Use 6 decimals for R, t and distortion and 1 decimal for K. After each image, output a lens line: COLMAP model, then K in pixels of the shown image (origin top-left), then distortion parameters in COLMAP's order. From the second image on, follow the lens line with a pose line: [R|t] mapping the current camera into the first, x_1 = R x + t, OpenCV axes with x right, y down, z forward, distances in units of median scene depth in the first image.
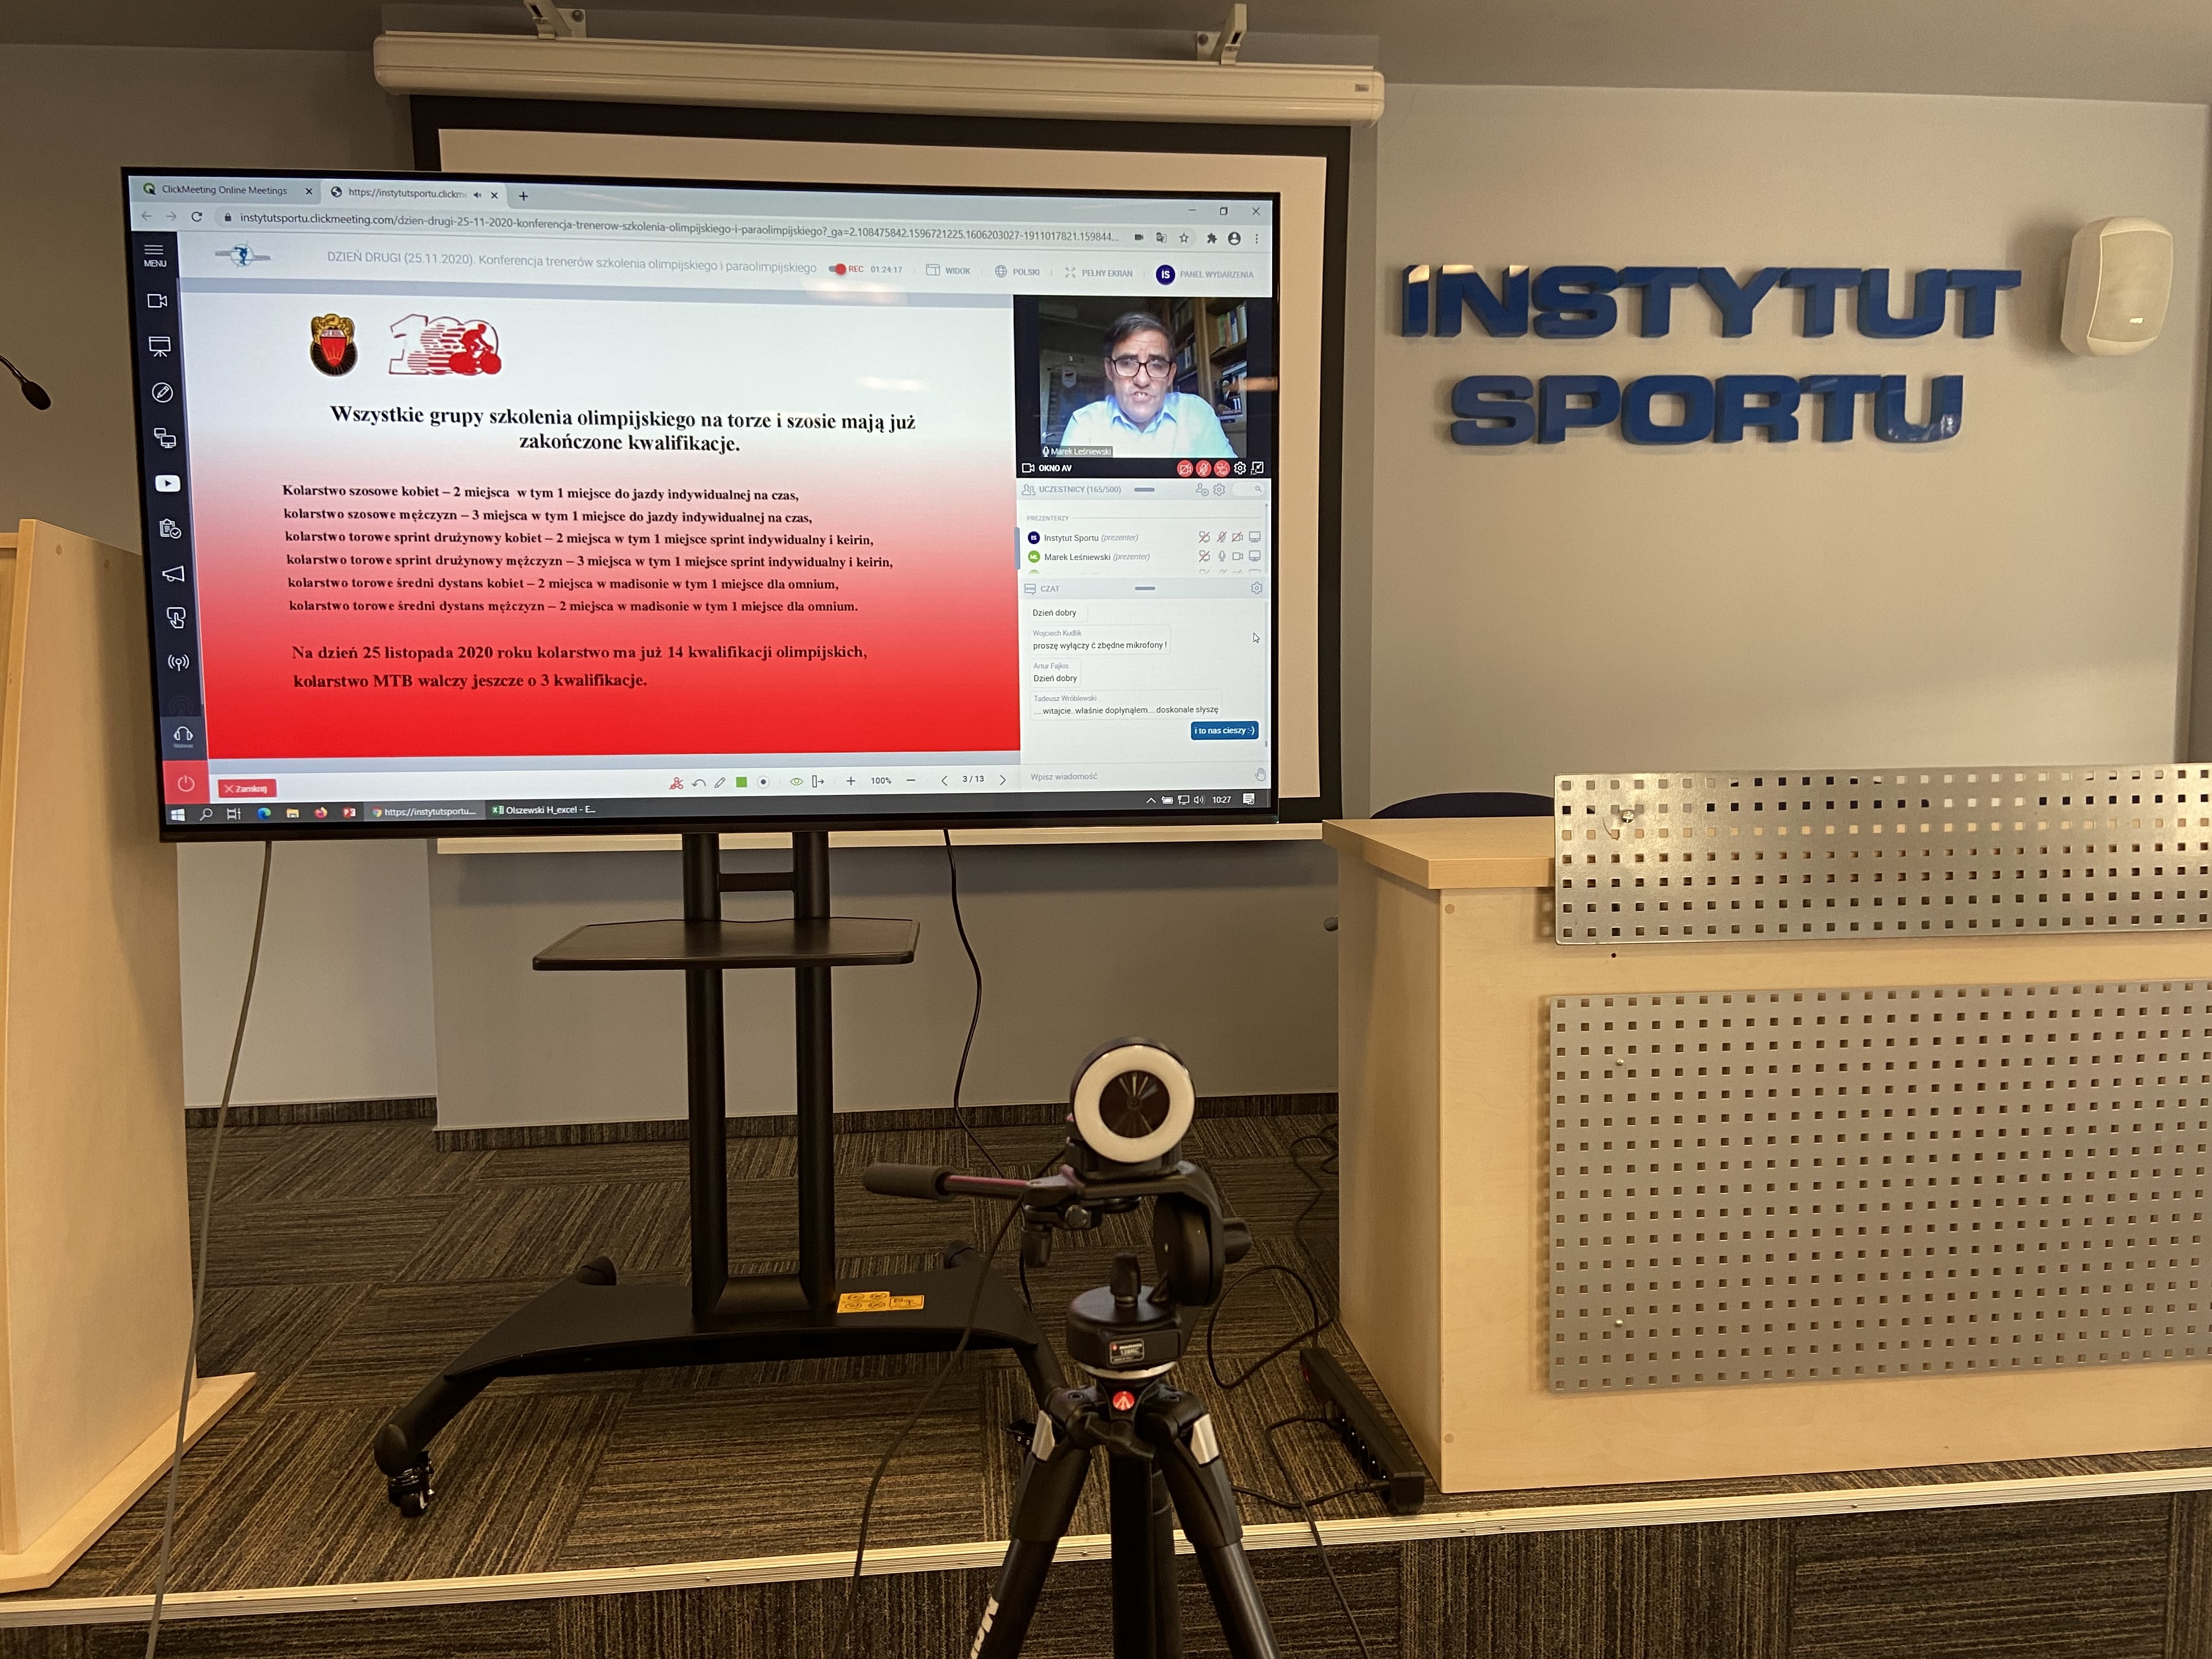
lens RADIAL K [[1668.3, 0, 1129.8], [0, 1668.3, 827.1], [0, 0, 1]] dist [0.101431, -0.135373]
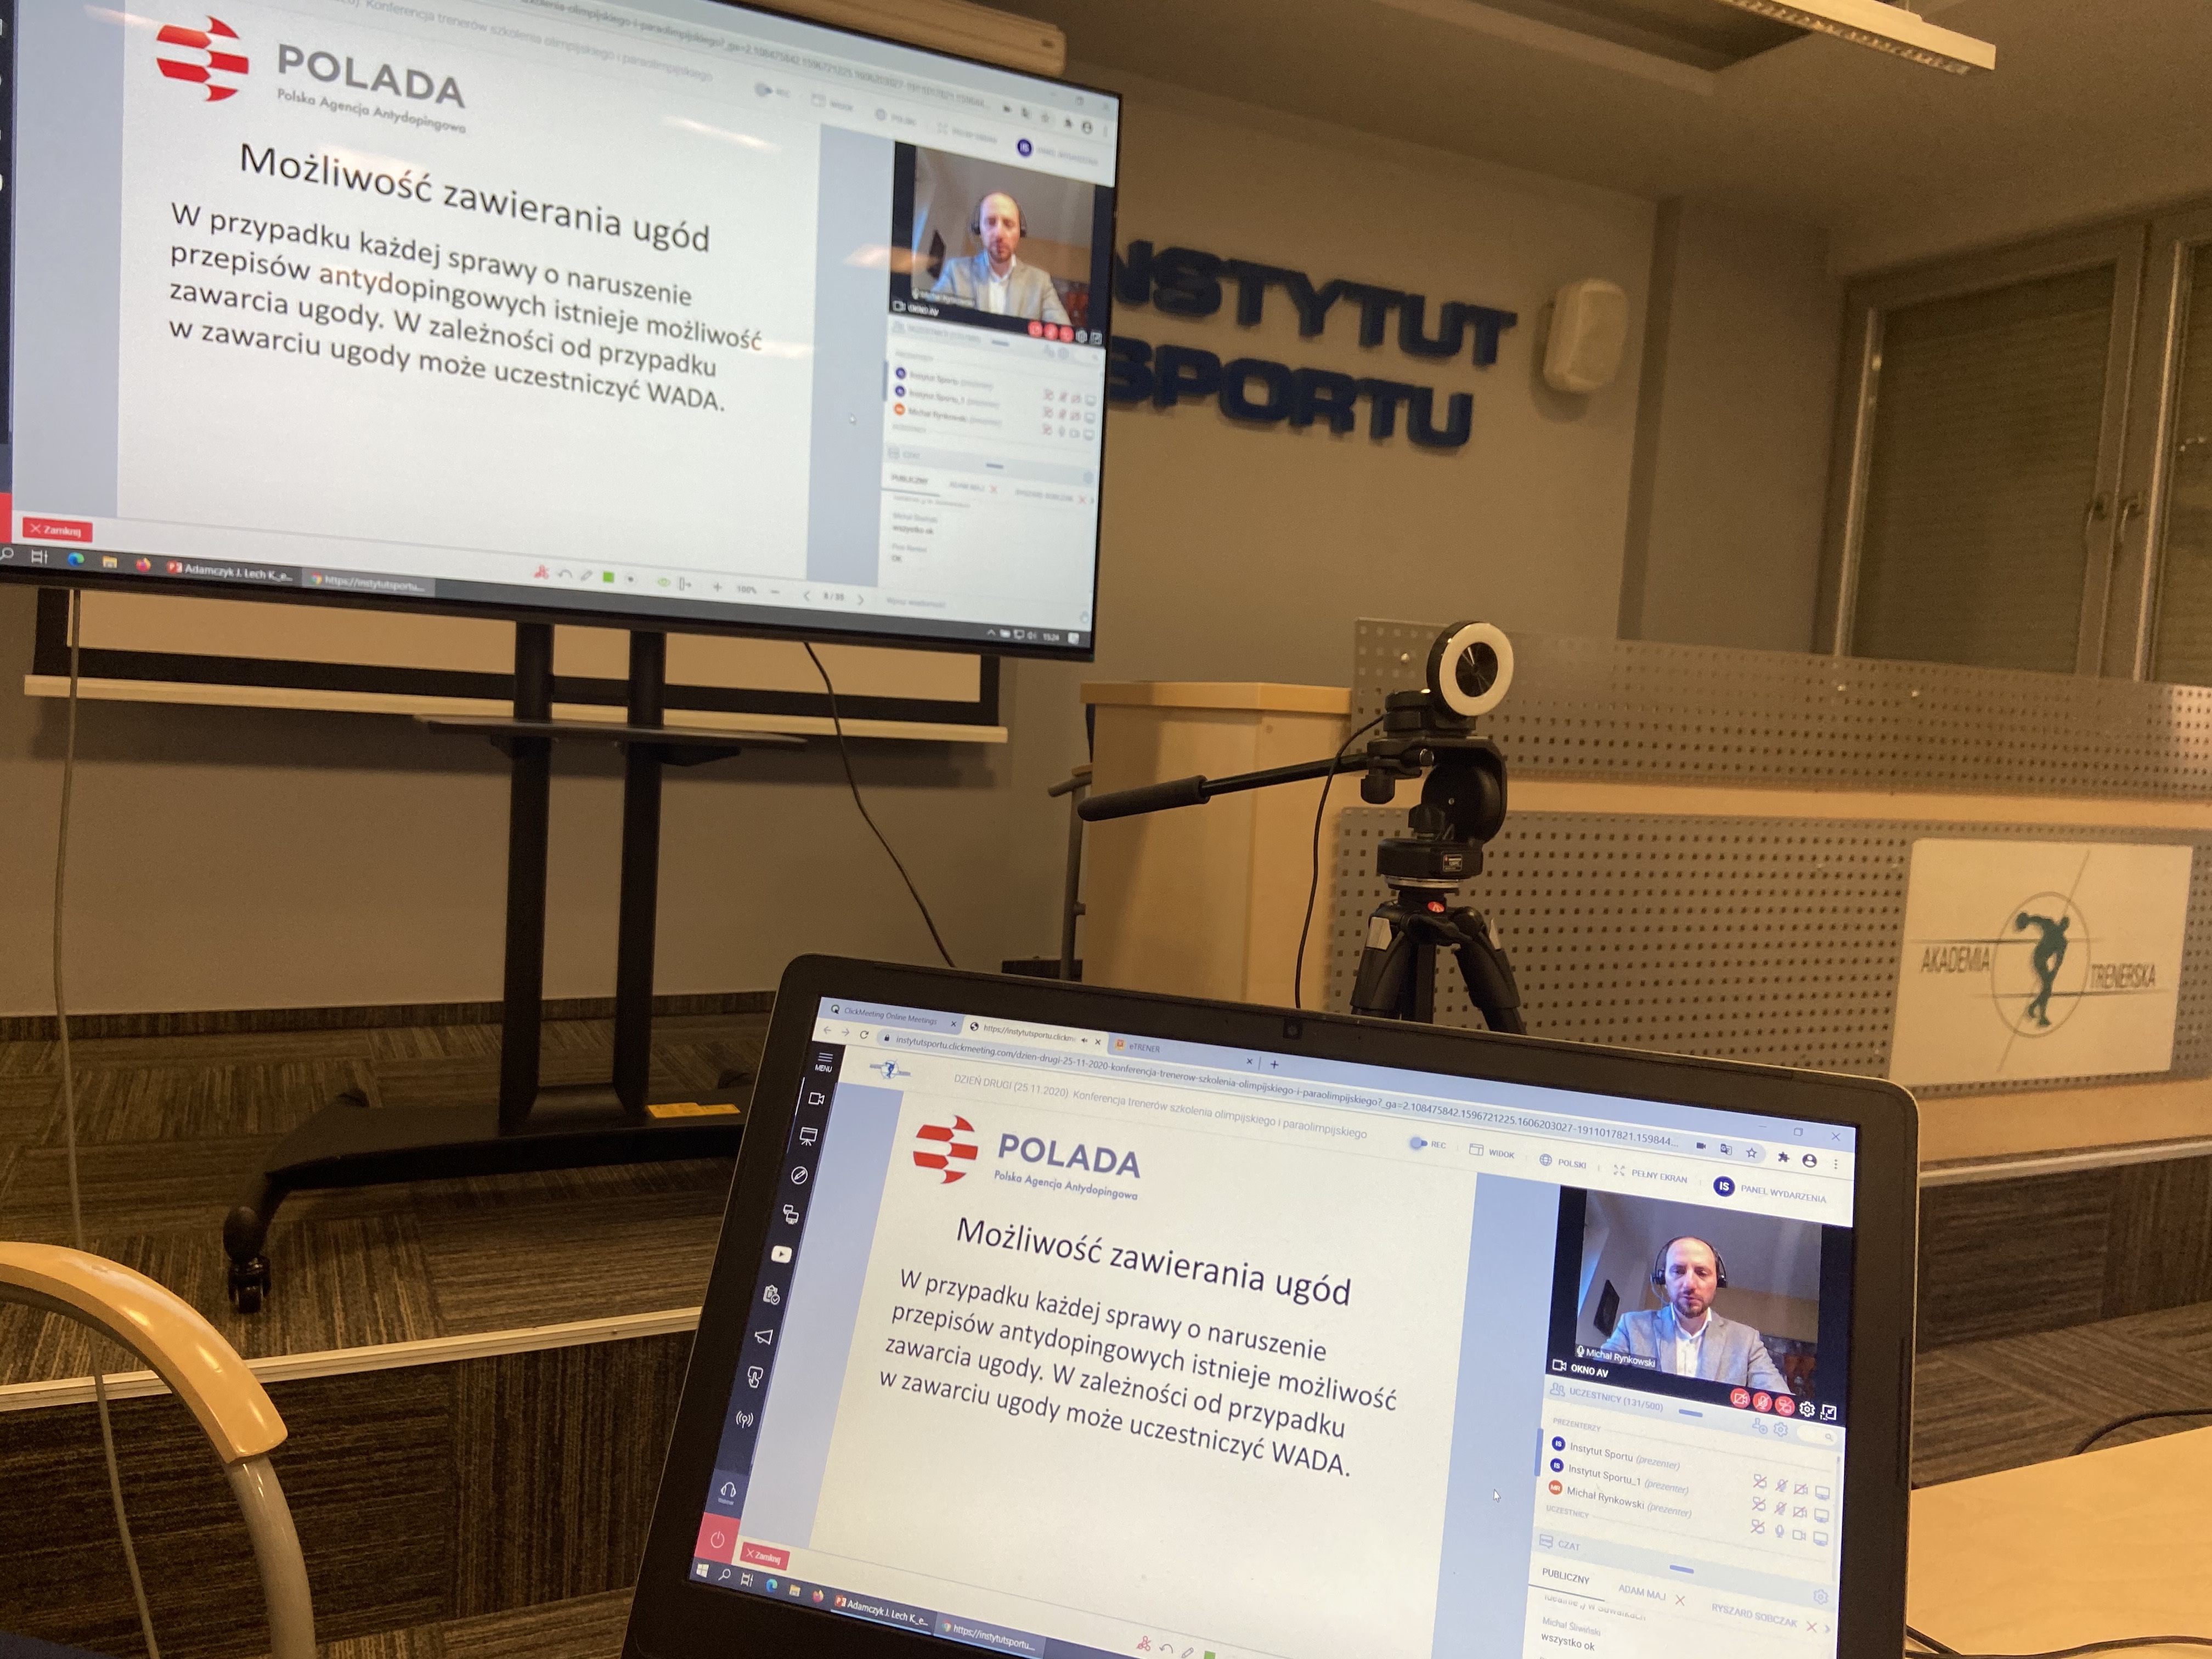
lens RADIAL K [[1668.3, 0, 1133.1], [0, 1668.3, 854.9], [0, 0, 1]] dist [0.101431, -0.135373]
pose [[0.929872, 0.029072, 0.366732, -0.291328], [-0.029223, 0.999560, -0.005141, 0.129968], [-0.366720, -0.005936, 0.930312, -0.052368]]
